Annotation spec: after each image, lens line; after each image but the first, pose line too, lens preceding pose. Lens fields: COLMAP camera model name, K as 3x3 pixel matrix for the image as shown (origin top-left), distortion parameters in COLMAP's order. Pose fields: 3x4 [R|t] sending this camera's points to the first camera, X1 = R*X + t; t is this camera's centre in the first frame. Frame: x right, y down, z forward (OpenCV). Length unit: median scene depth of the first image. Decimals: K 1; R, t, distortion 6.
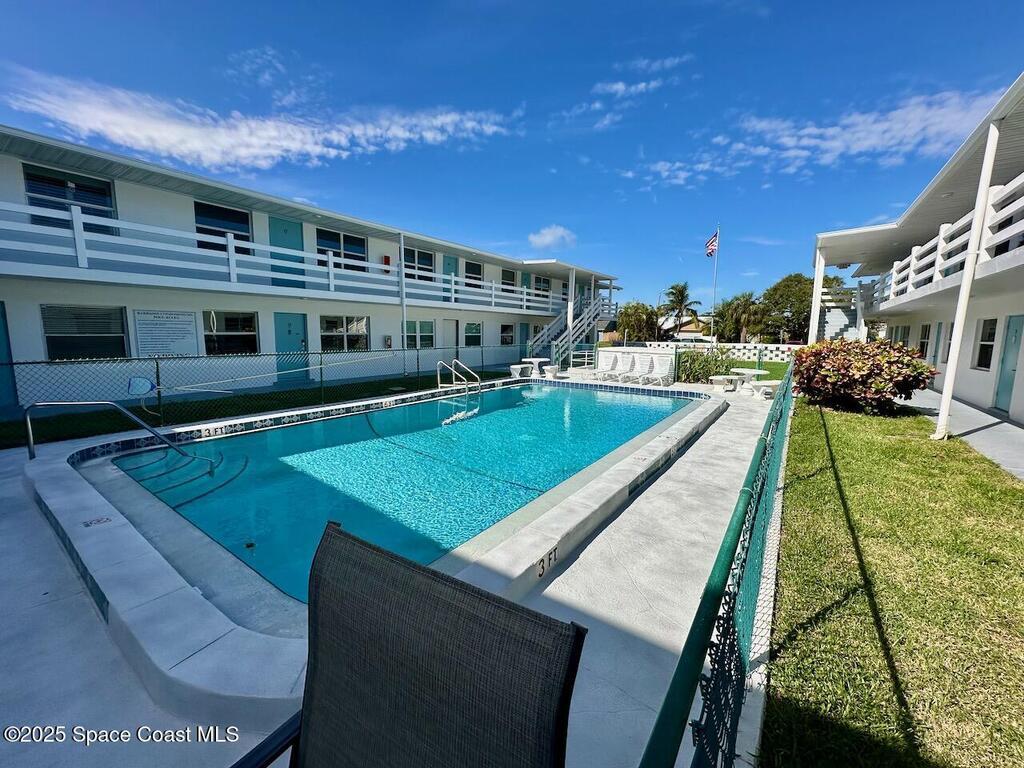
lens RADIAL K [[406.5, 0, 511.8], [0, 406.5, 384.9], [0, 0, 1]] dist [-0.002512, -0.000029]
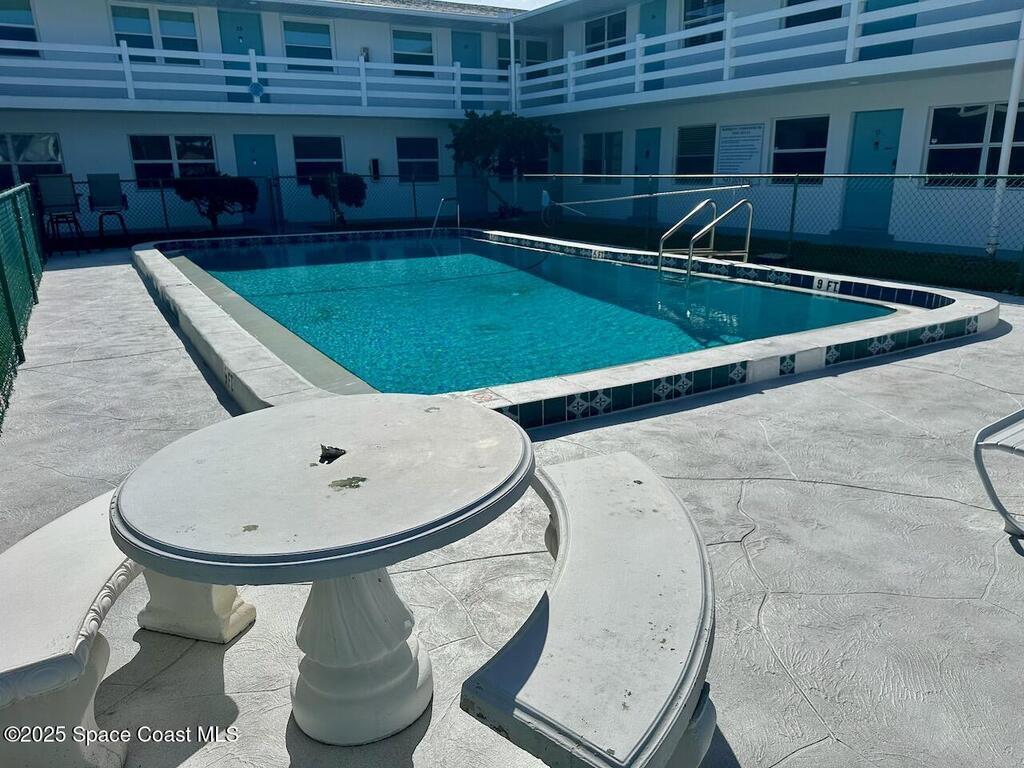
lens RADIAL K [[744.1, 0, 524.7], [0, 744.1, 383.4], [0, 0, 1]] dist [-0.004825, 0.000552]
pose [[-0.396173, 0.269658, -0.877685, 0.751808], [-0.090720, 0.939727, 0.329670, -0.124034], [0.913683, 0.210230, -0.347831, 1.067988]]
